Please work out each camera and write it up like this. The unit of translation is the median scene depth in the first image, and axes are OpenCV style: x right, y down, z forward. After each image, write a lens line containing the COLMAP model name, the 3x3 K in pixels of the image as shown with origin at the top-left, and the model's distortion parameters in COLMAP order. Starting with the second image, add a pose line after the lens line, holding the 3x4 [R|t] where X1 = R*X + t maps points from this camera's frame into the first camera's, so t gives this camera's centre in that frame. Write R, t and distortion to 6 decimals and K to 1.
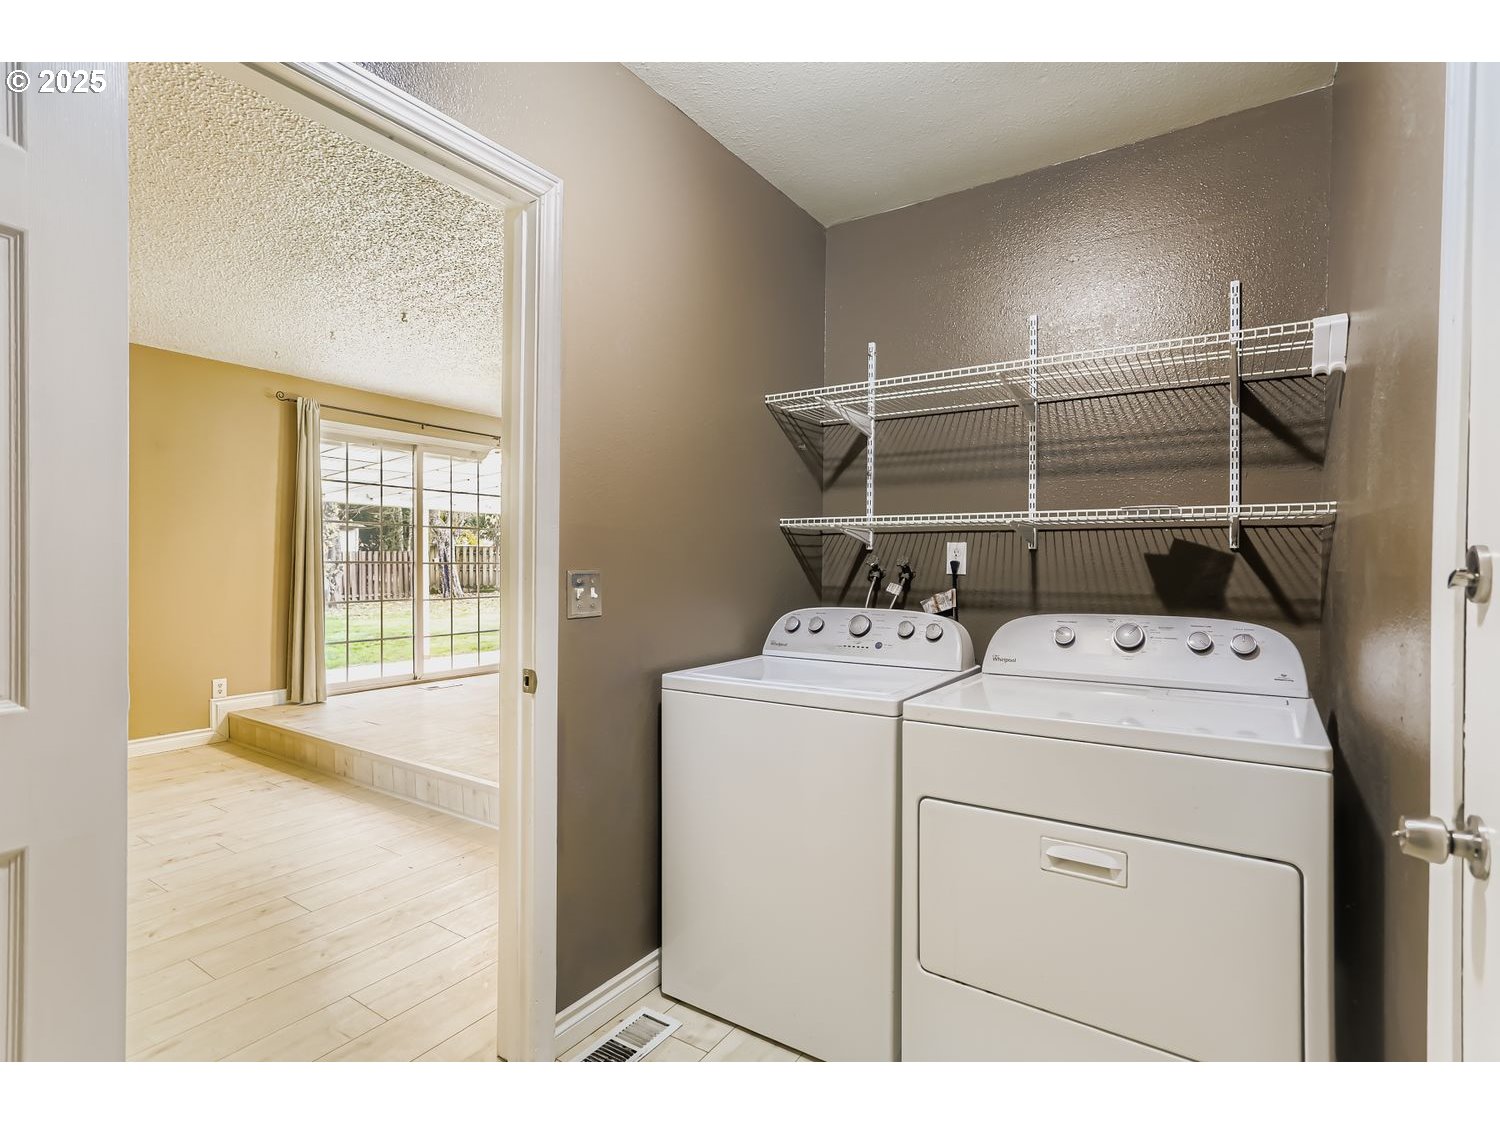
lens RADIAL K [[733.3, 0, 750.0], [0, 733.3, 562.5], [0, 0, 1]] dist [-0.001871, 0.000133]
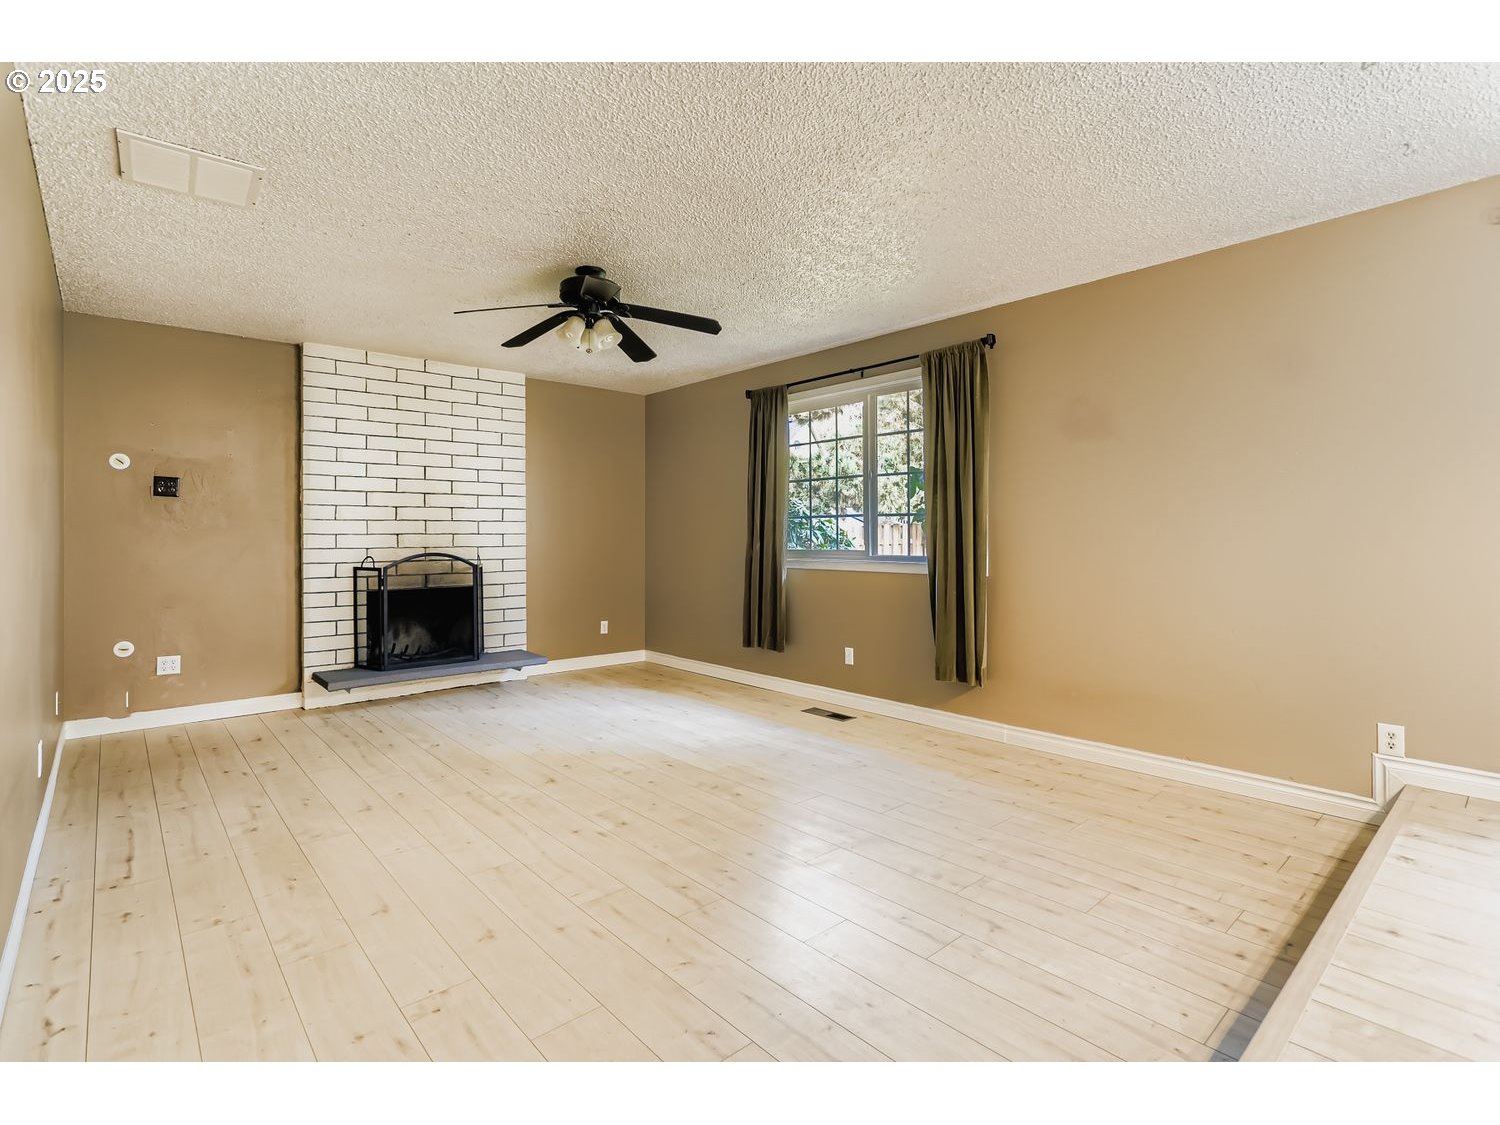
lens RADIAL K [[733.3, 0, 750.0], [0, 733.3, 562.5], [0, 0, 1]] dist [-0.001871, 0.000133]
pose [[-0.253992, 0.048633, -0.965983, 0.000379], [0.009269, 0.998812, 0.047849, -0.014461], [0.967162, 0.003200, -0.254141, 0.778170]]
